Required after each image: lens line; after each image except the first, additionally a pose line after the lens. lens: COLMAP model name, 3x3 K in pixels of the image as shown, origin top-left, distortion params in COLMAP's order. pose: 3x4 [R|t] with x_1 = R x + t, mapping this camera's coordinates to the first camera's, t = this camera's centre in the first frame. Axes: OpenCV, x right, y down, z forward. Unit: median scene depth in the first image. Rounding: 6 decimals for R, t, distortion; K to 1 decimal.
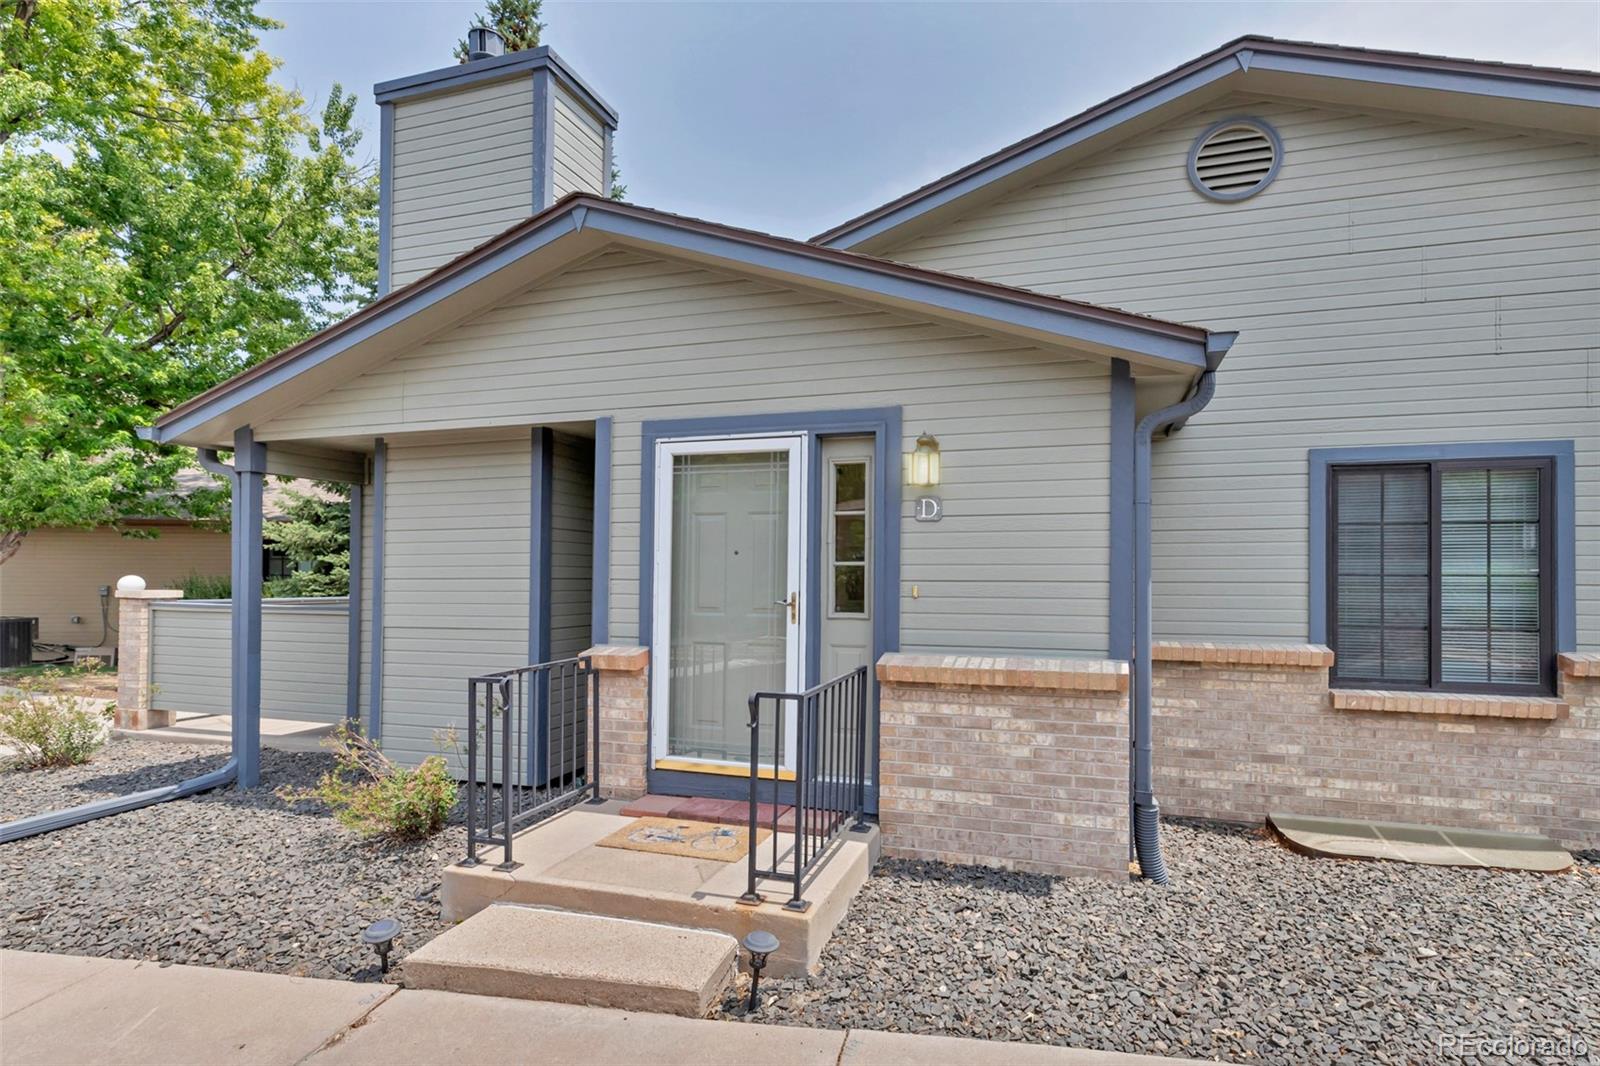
lens RADIAL K [[739.9, 0, 799.9], [0, 739.9, 540.5], [0, 0, 1]] dist [0.002548, -0.000316]
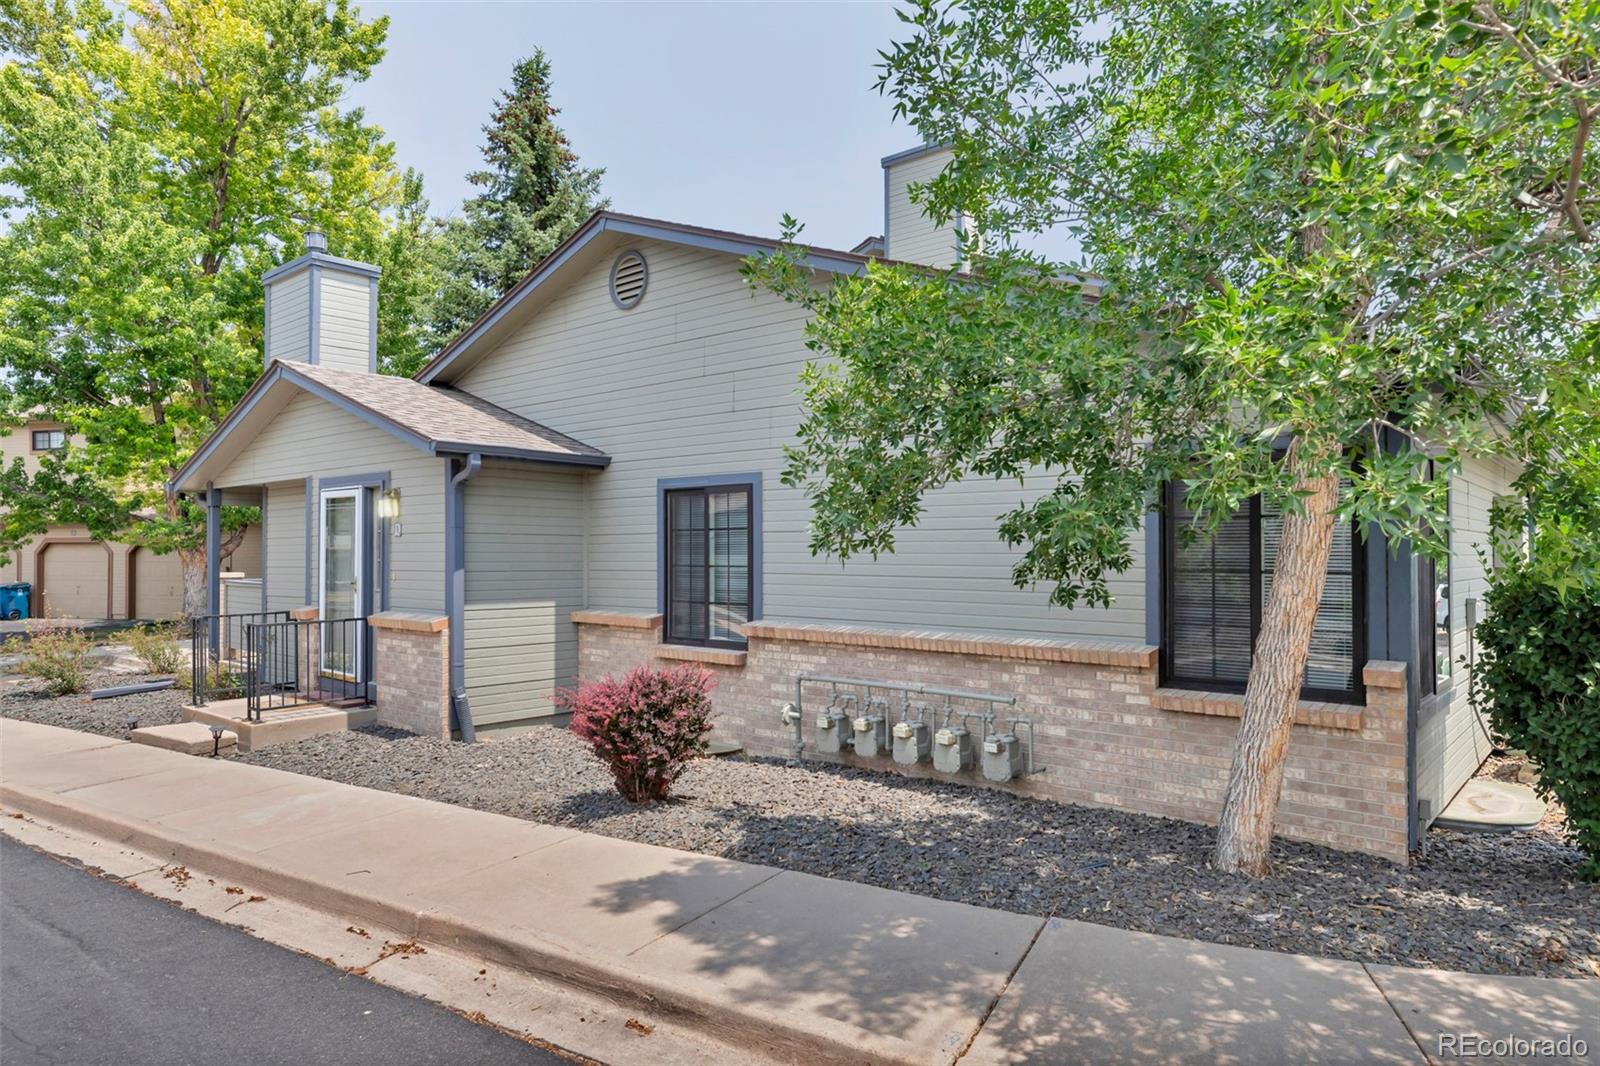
lens RADIAL K [[1000.8, 0, 799.8], [0, 1000.8, 507.7], [0, 0, 1]] dist [-0.000446, -0.000025]
pose [[0.909389, -0.024239, -0.415239, 1.721678], [0.020941, 0.999703, -0.012495, -0.036134], [0.415418, 0.002667, 0.909627, -0.654835]]
